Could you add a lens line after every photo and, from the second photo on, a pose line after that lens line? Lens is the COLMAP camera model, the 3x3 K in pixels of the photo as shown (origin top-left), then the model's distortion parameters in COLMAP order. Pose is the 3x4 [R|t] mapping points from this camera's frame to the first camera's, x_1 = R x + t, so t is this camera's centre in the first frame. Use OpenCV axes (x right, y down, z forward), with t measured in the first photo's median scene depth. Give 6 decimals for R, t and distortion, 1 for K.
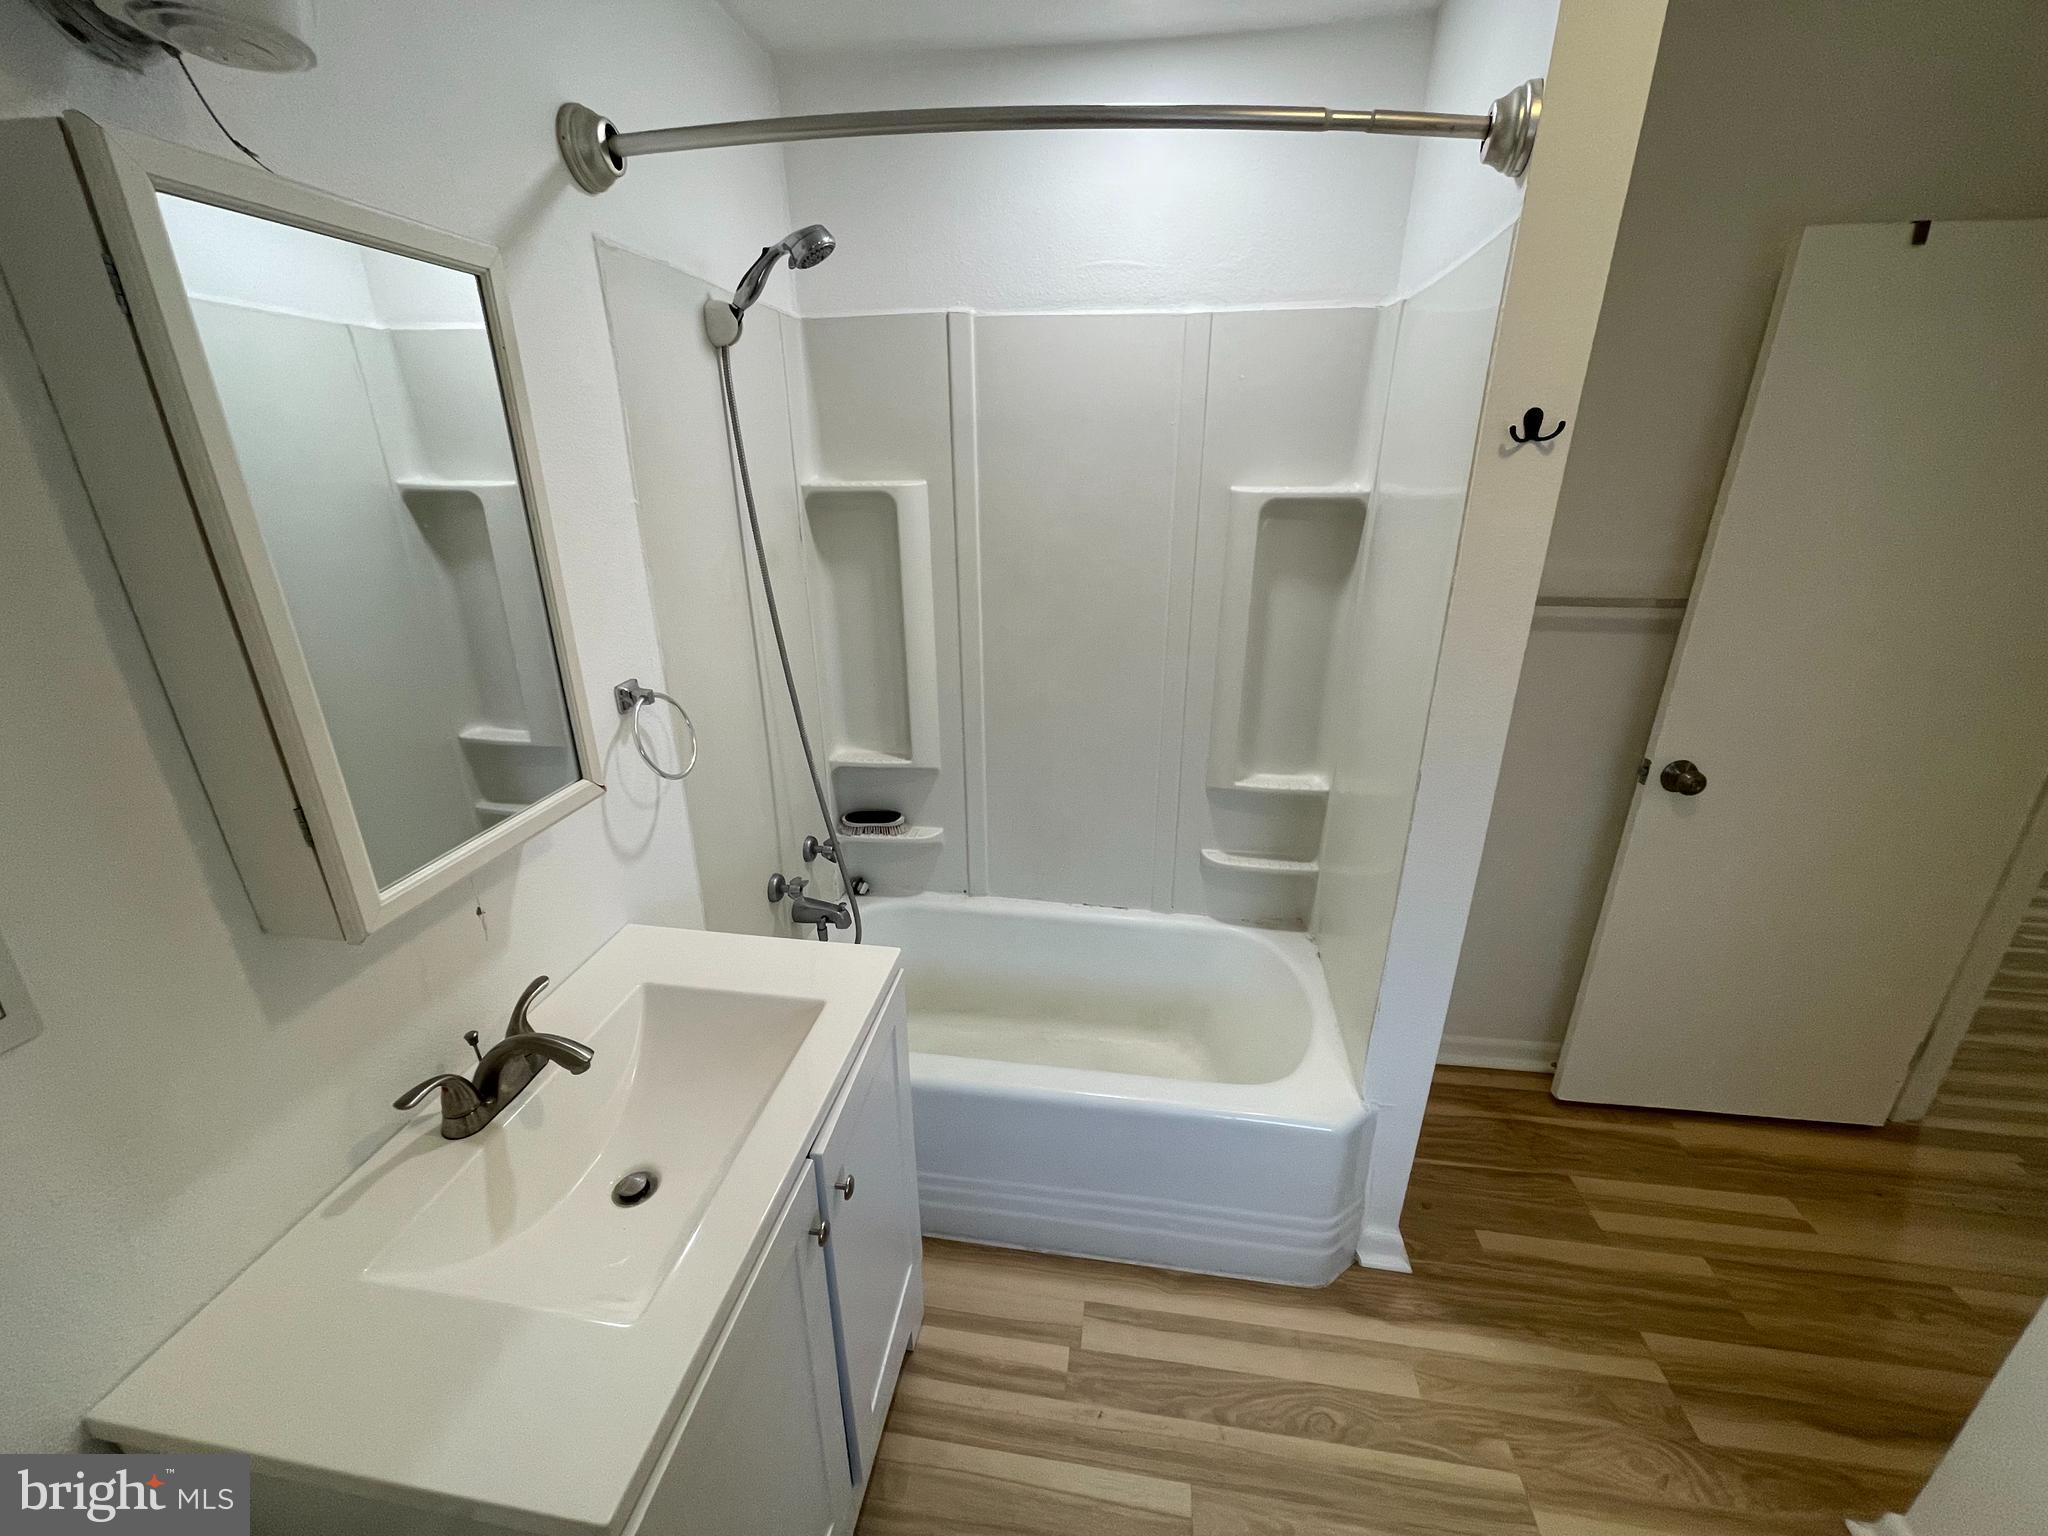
lens RADIAL K [[834.9, 0, 1026.6], [0, 834.9, 770.9], [0, 0, 1]] dist [-0.001407, 0.000017]
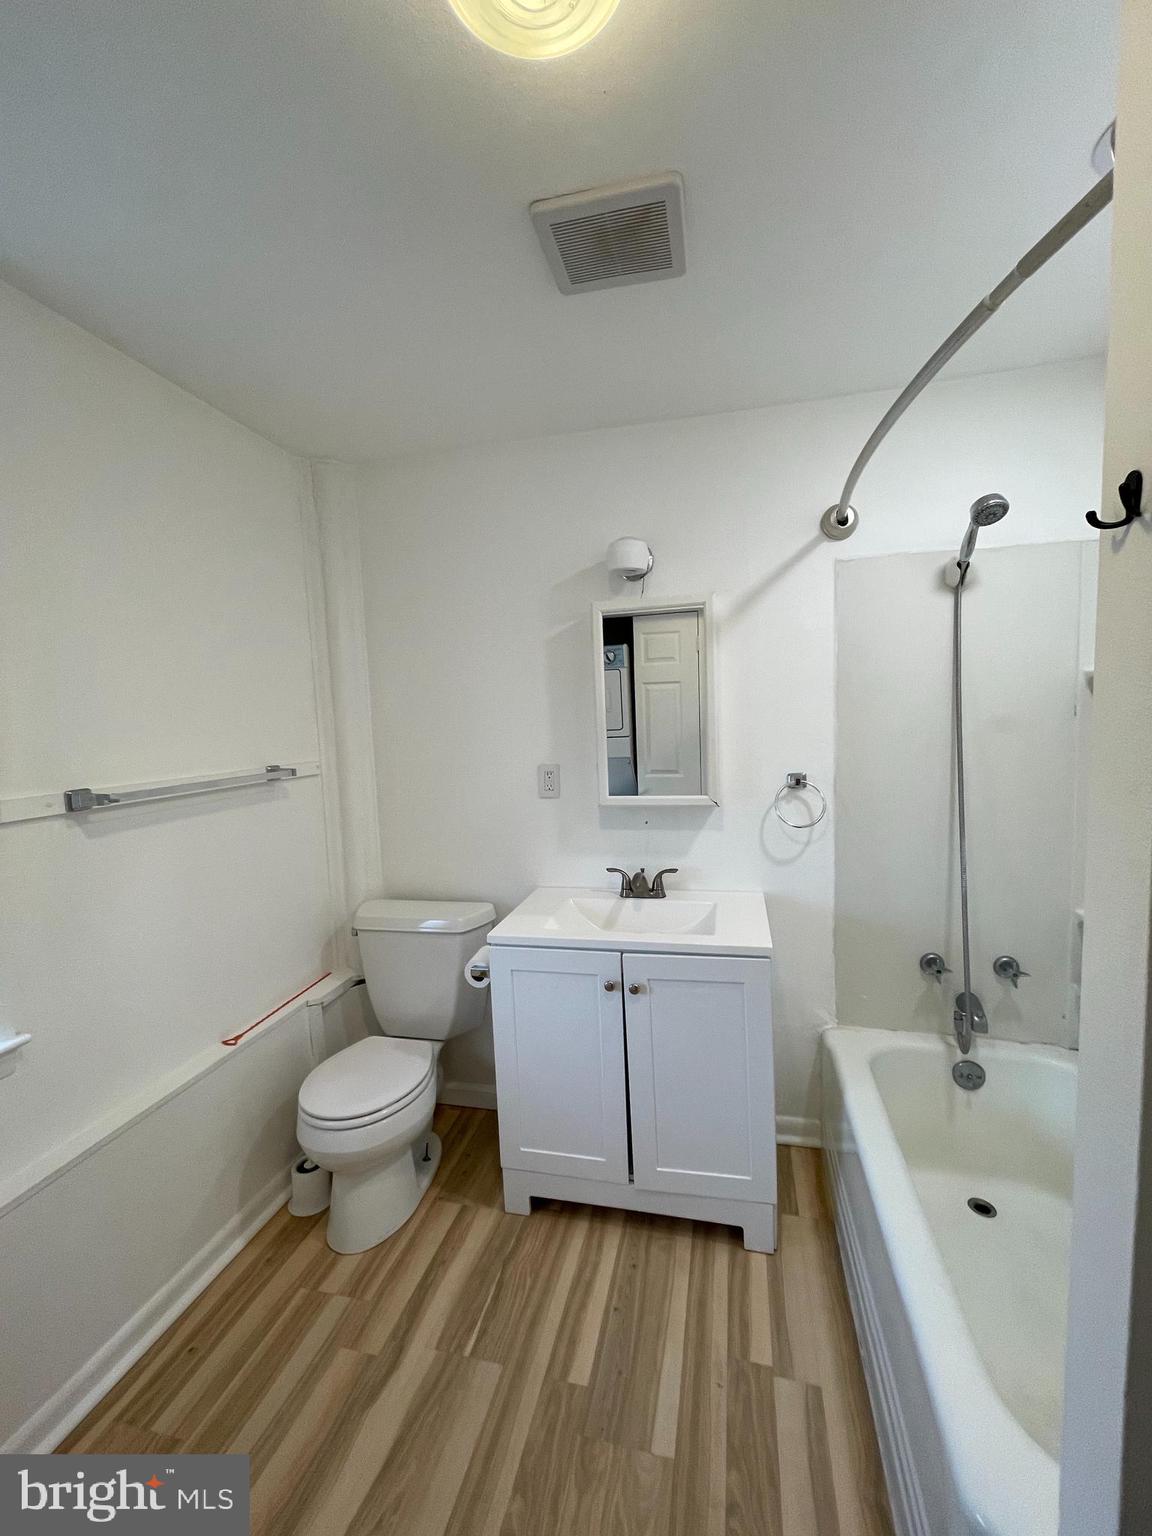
lens RADIAL K [[626.1, 0, 578.5], [0, 626.1, 767.2], [0, 0, 1]] dist [-0.001407, 0.000017]
pose [[-0.095292, 0.084952, -0.991818, 0.946461], [-0.326535, 0.938554, 0.111762, -0.107255], [0.940369, 0.334513, -0.061697, 0.570839]]
